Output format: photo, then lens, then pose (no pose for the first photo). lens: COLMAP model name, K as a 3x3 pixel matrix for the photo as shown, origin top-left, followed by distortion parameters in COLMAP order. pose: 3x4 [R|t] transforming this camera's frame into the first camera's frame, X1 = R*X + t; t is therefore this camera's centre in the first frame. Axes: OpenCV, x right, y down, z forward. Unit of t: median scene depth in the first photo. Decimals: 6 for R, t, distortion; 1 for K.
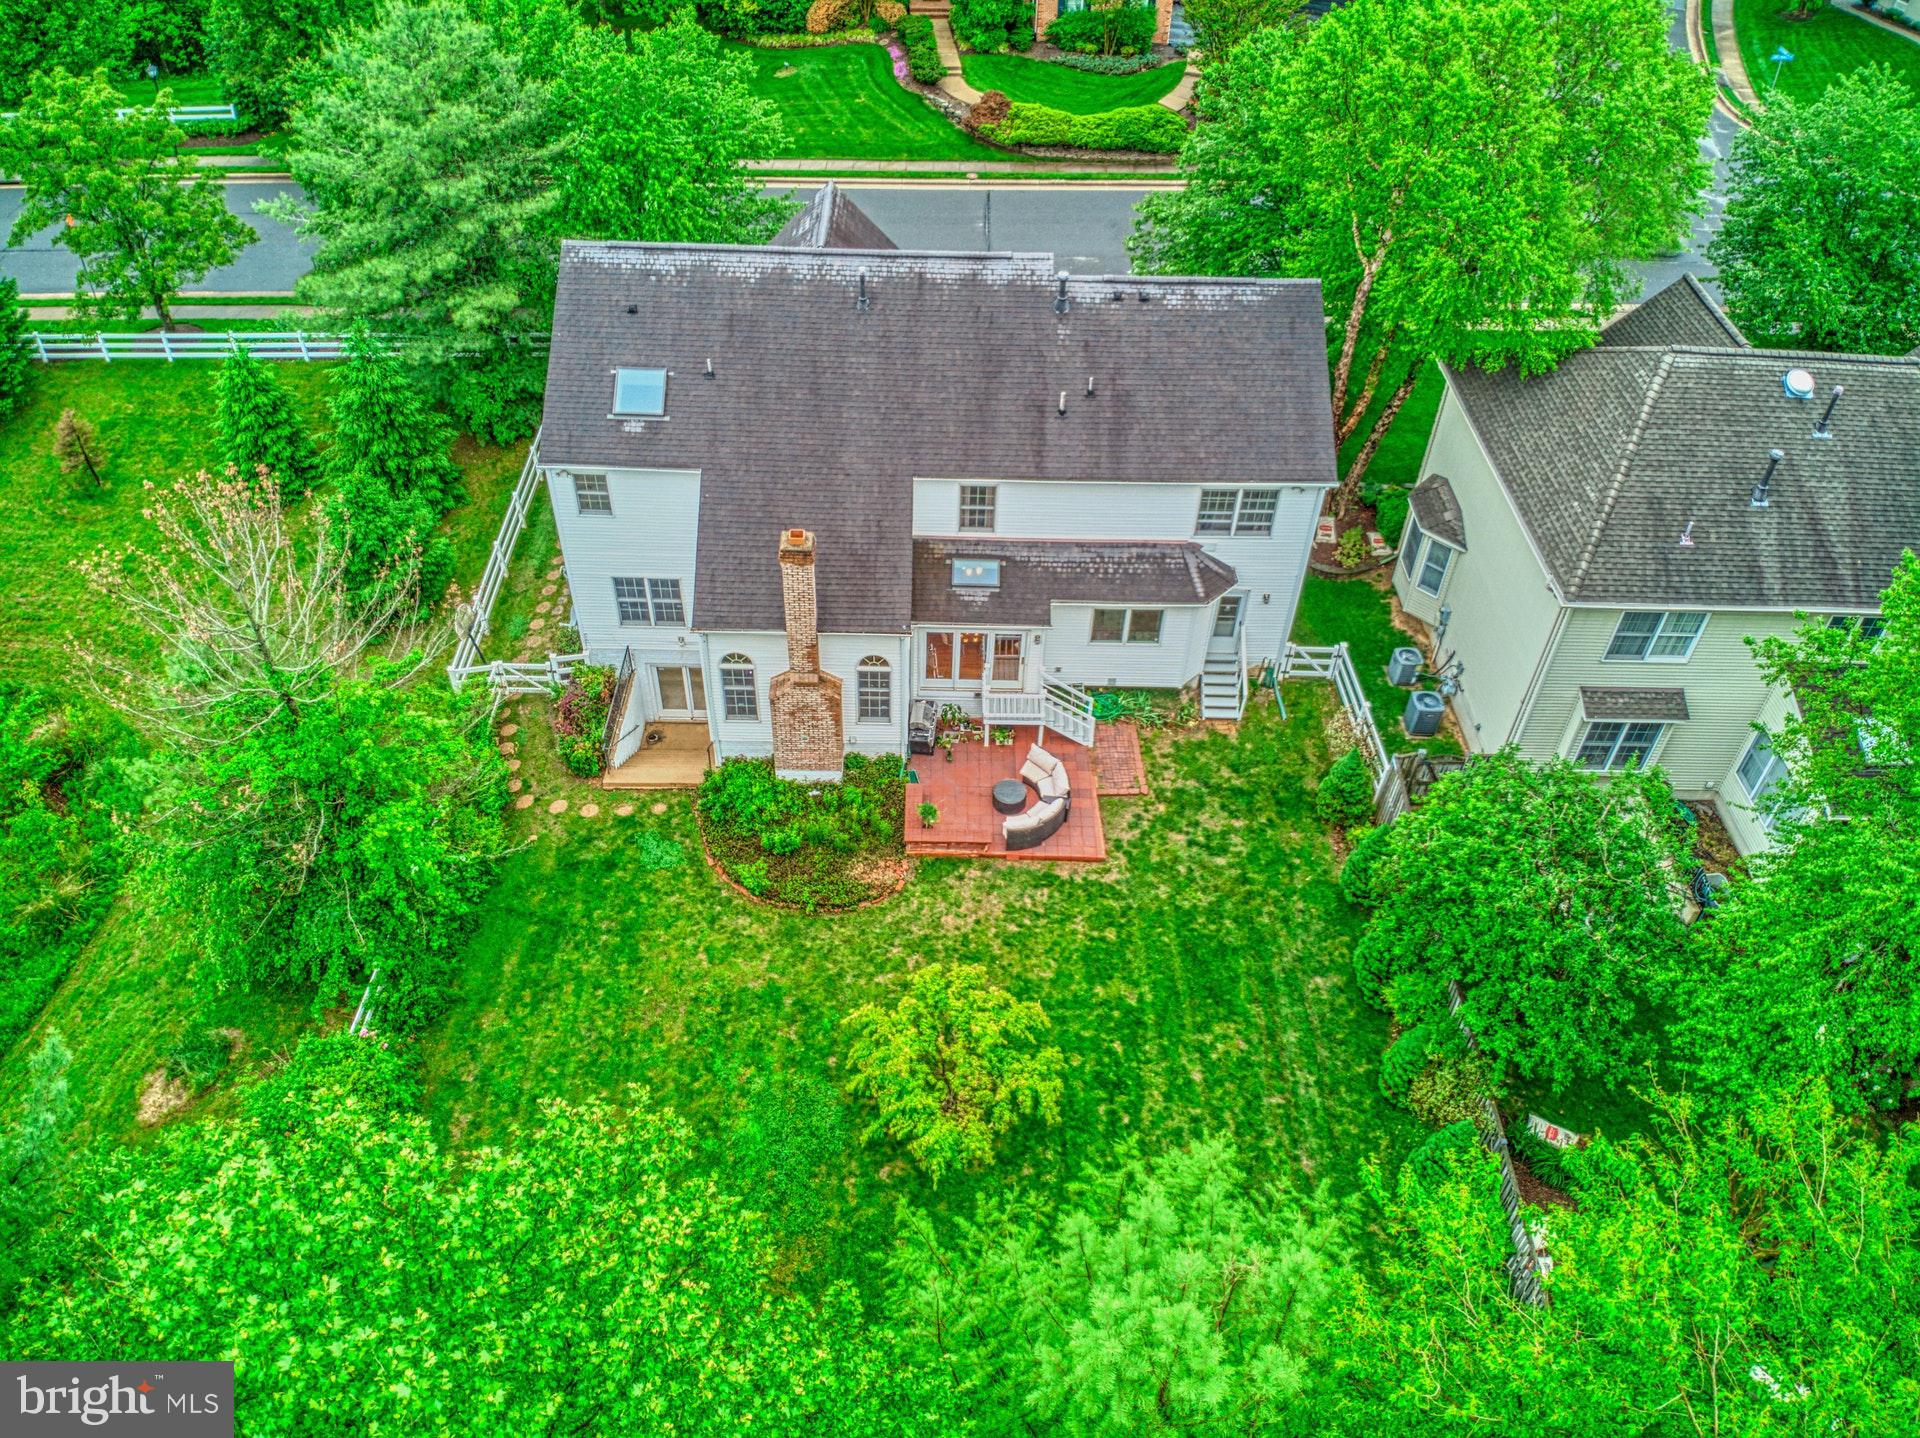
lens RADIAL K [[1384.9, 0, 963.7], [0, 1384.9, 701.5], [0, 0, 1]] dist [0.061560, -0.014023]
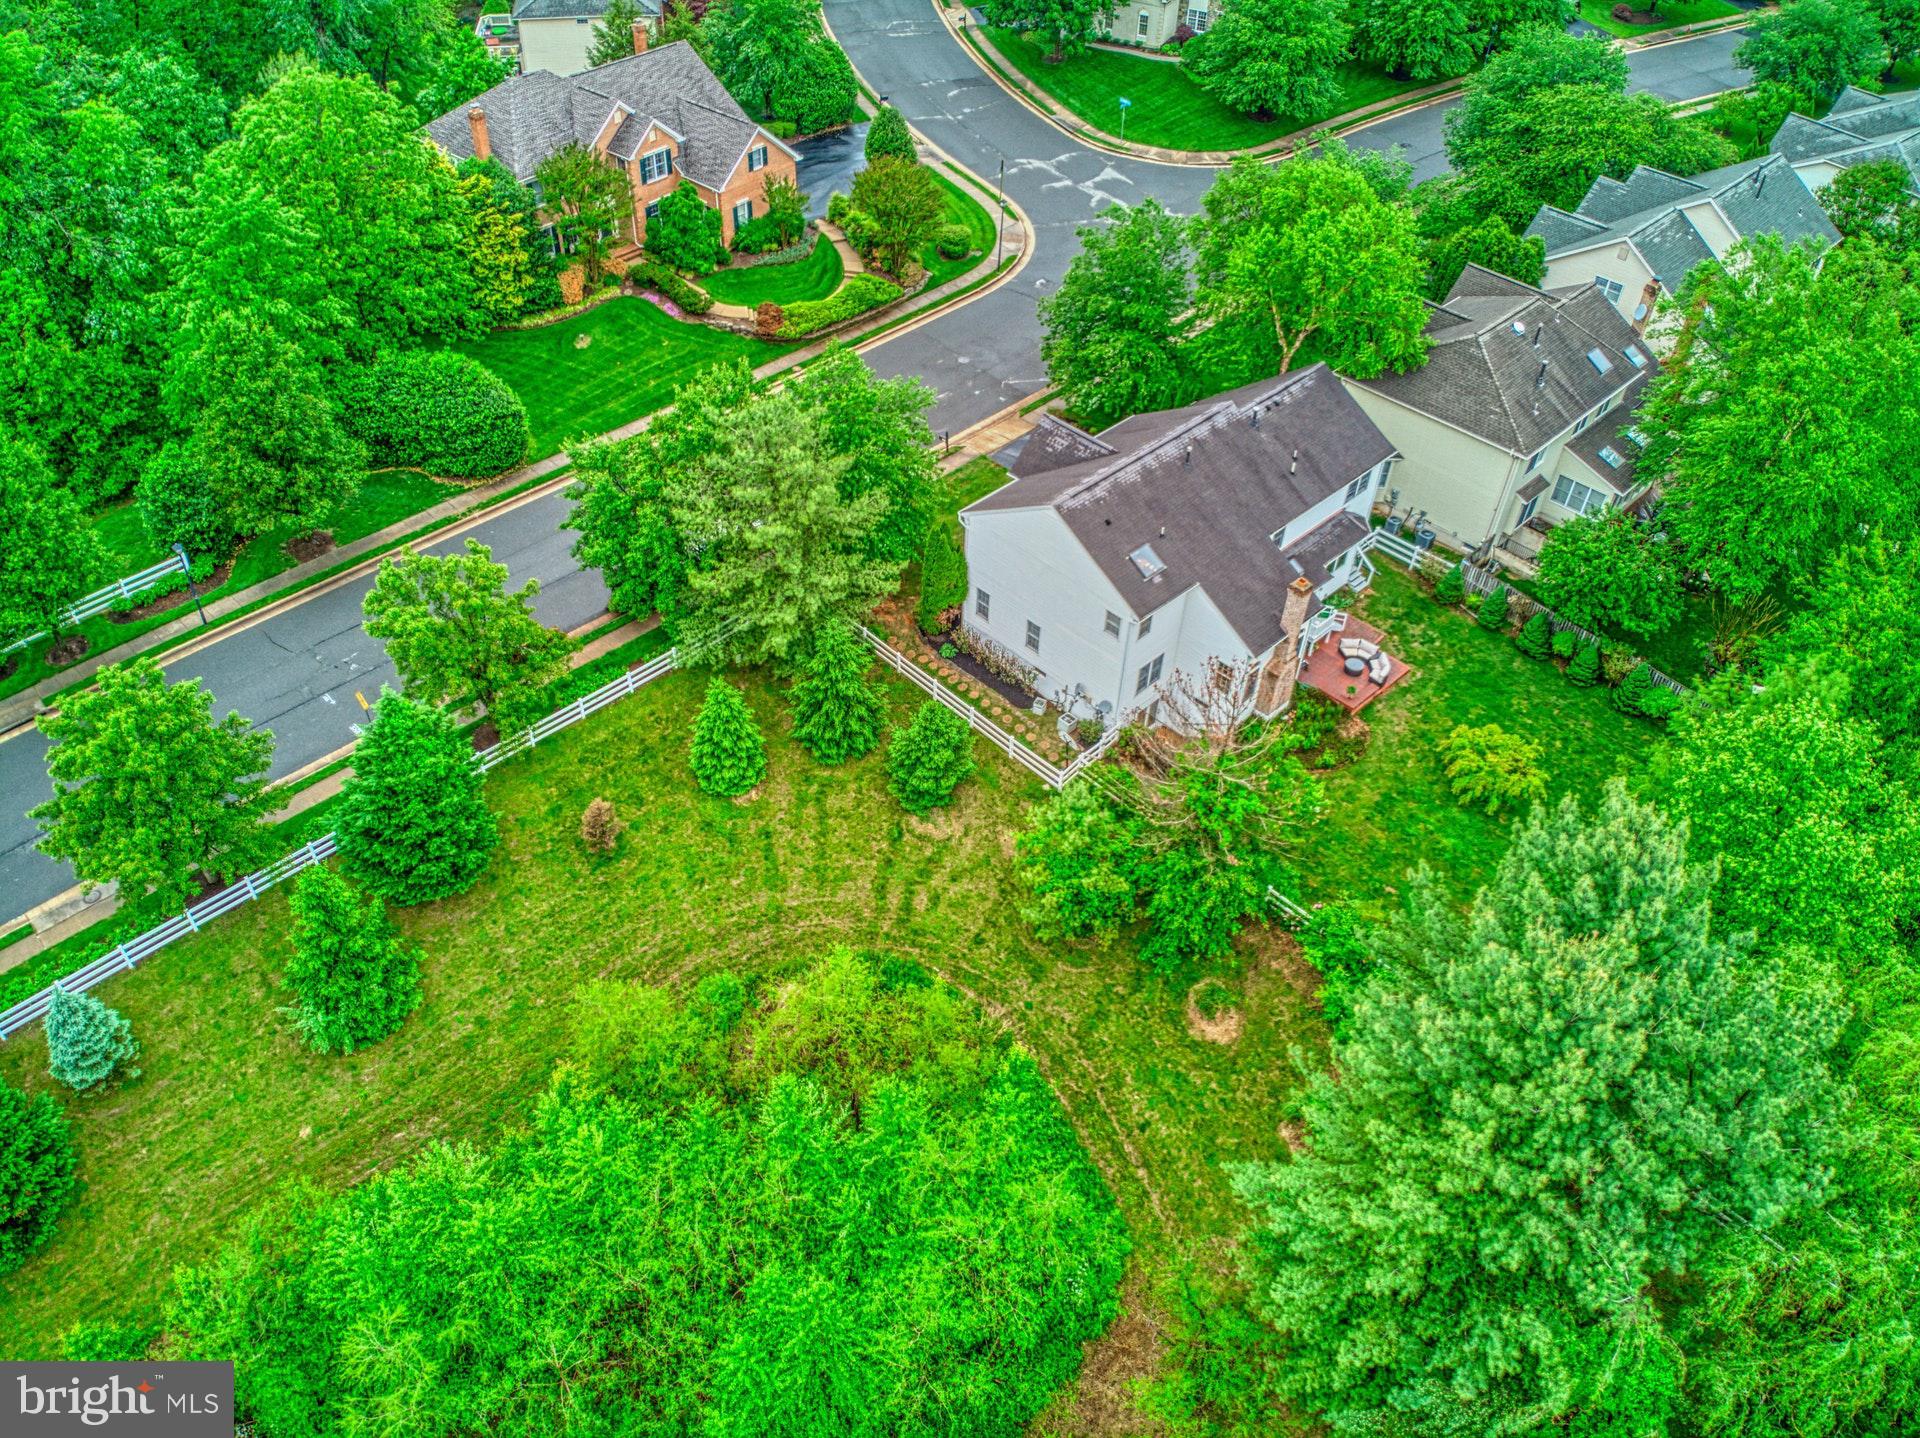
lens RADIAL K [[1384.9, 0, 951.3], [0, 1384.9, 711.5], [0, 0, 1]] dist [0.061560, -0.014023]
pose [[0.716599, -0.484131, 0.502099, -1.335495], [0.468055, 0.867497, 0.168443, -0.453598], [-0.517118, 0.114304, 0.848248, -0.320320]]
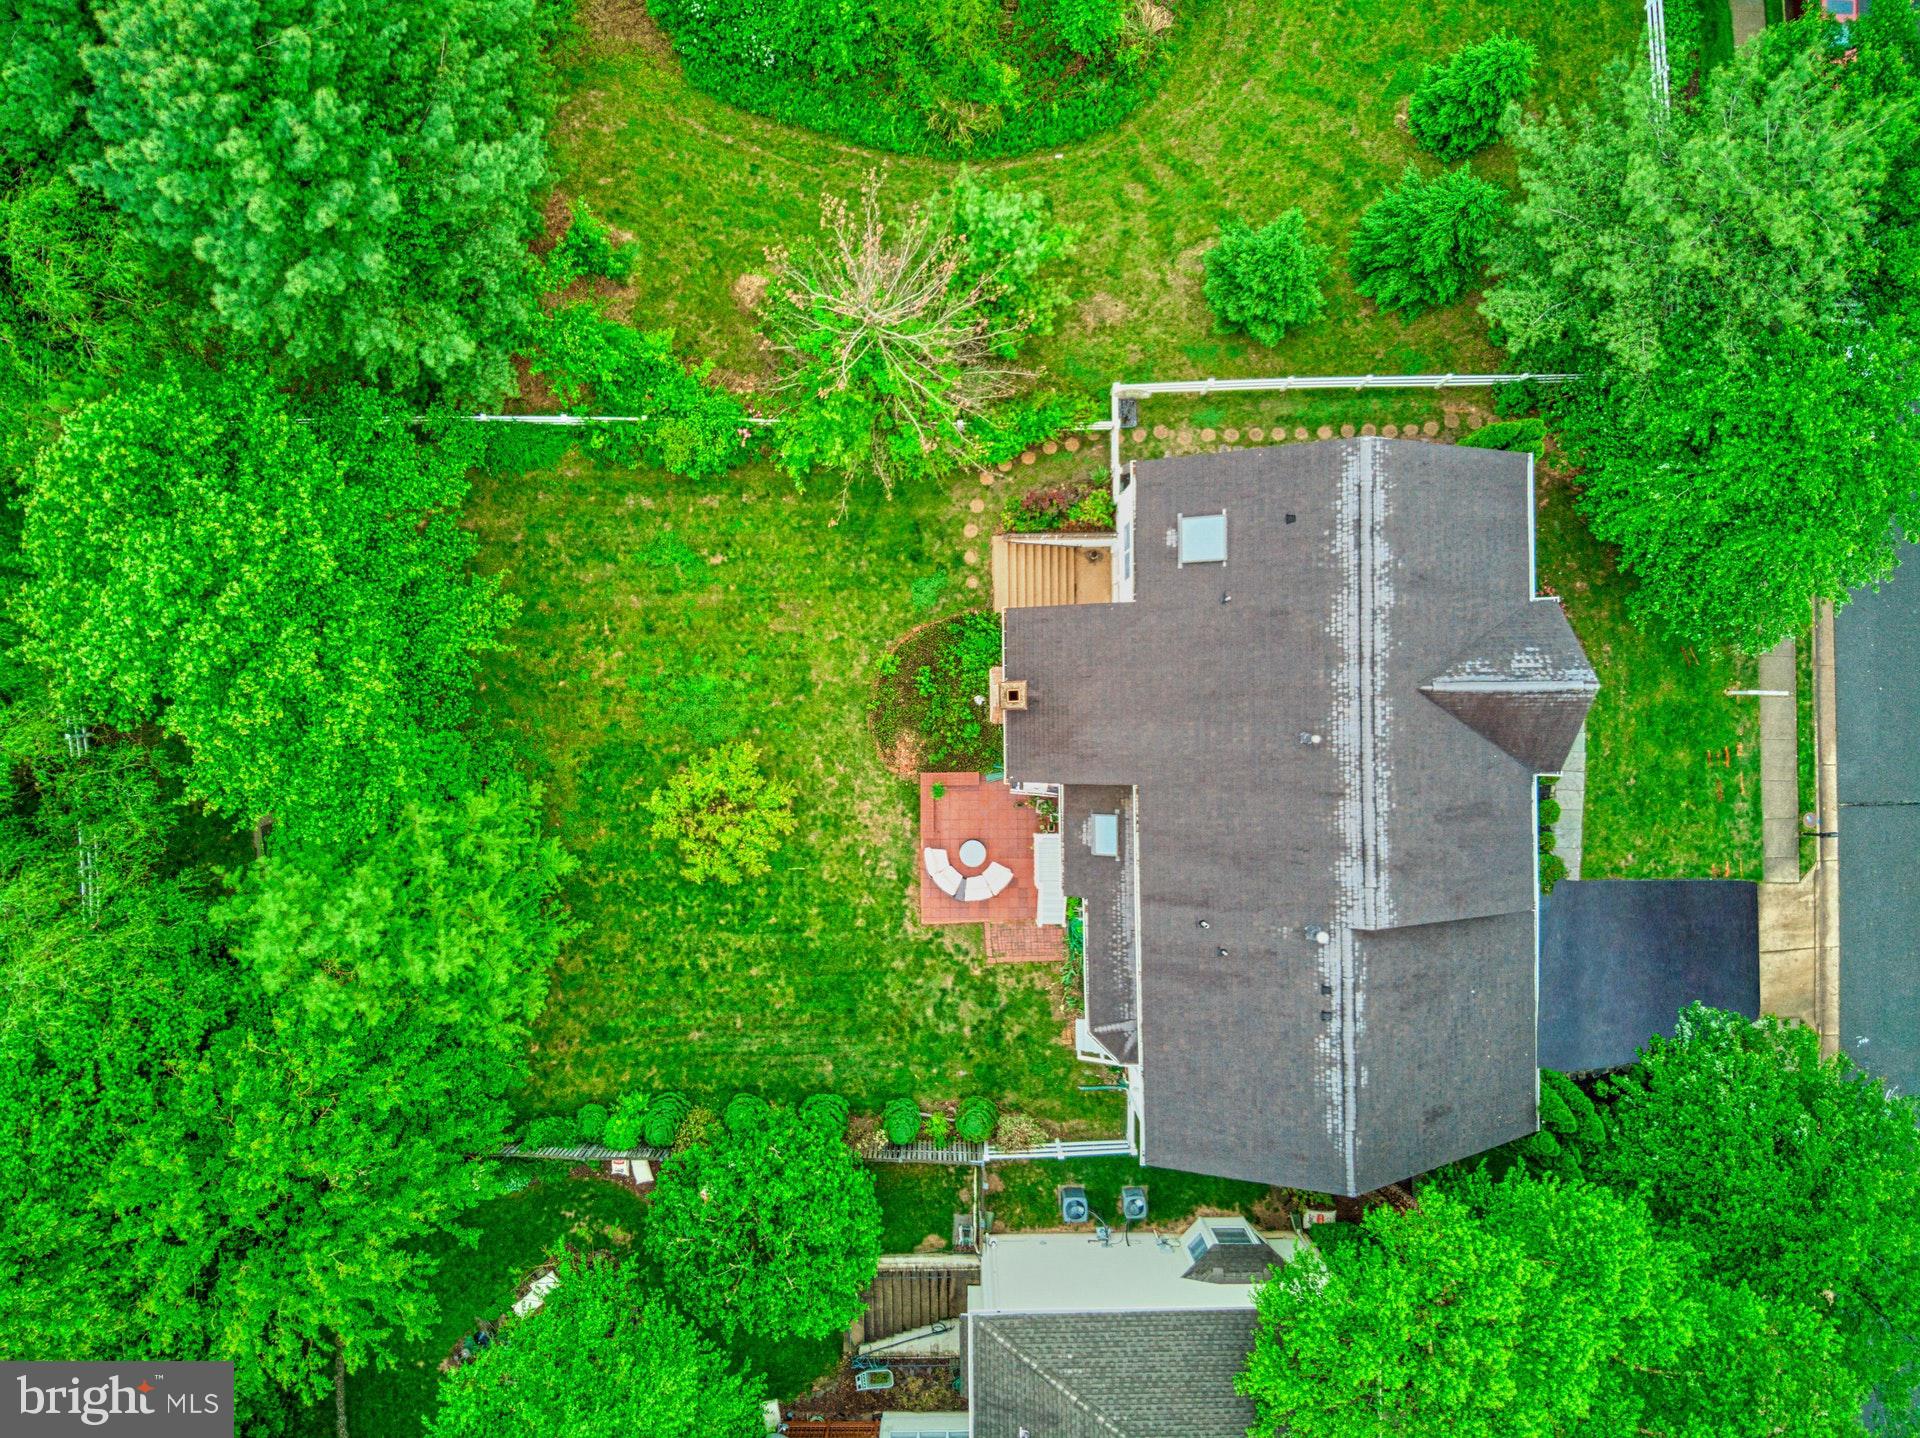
lens RADIAL K [[1384.9, 0, 946.4], [0, 1384.9, 661.5], [0, 0, 1]] dist [0.061560, -0.014023]
pose [[0.005013, 0.998411, -0.056127, -0.072088], [-0.672827, 0.044890, 0.738436, -0.867310], [0.739783, 0.034062, 0.671983, 0.108339]]
